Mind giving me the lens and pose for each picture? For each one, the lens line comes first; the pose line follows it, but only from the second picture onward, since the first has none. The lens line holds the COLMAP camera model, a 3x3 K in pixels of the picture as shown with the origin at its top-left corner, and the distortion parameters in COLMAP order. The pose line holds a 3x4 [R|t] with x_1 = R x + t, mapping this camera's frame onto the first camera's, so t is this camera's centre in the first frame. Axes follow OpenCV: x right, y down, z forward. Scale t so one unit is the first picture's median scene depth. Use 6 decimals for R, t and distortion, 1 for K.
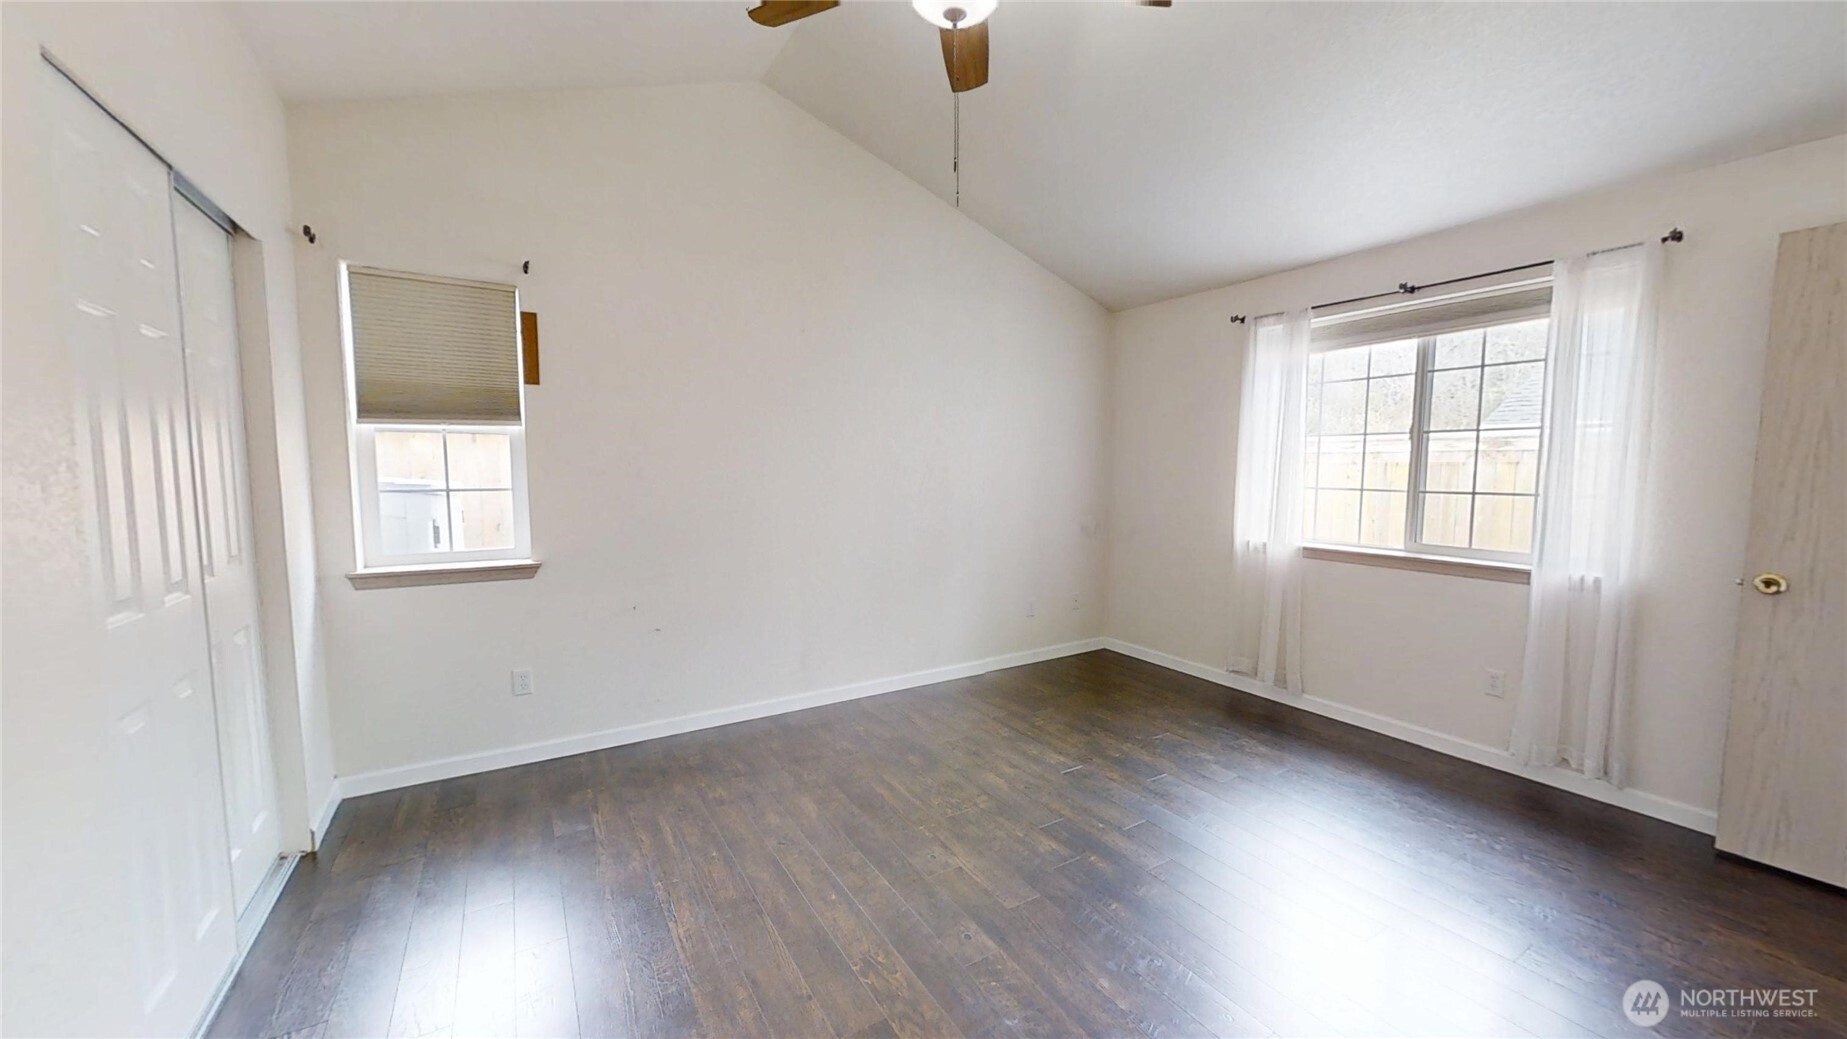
lens RADIAL K [[672.2, 0, 924.4], [0, 672.2, 517.8], [0, 0, 1]] dist [0.001558, -0.000002]
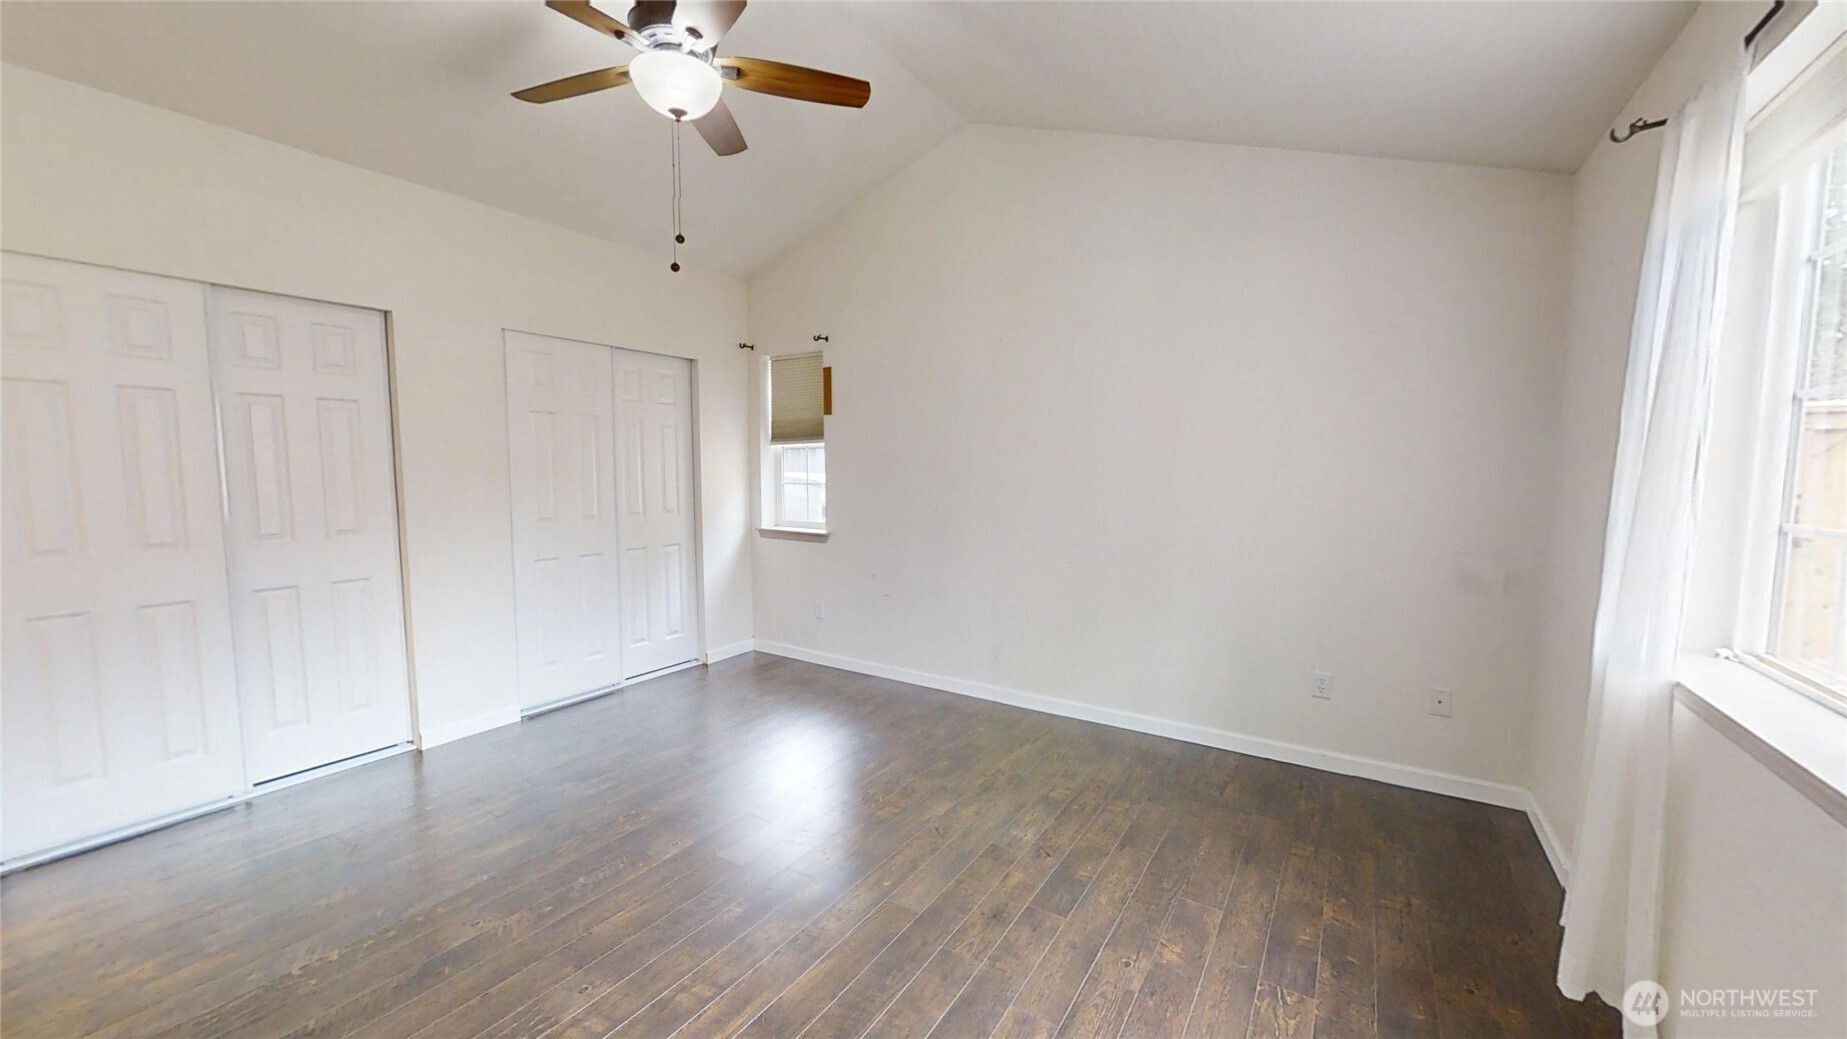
lens RADIAL K [[672.2, 0, 941.1], [0, 672.2, 522.8], [0, 0, 1]] dist [0.001558, -0.000002]
pose [[0.437551, 0.067746, -0.896638, 0.889290], [-0.074485, 0.996462, 0.038940, -0.034211], [0.896103, 0.049748, 0.441049, 0.571847]]
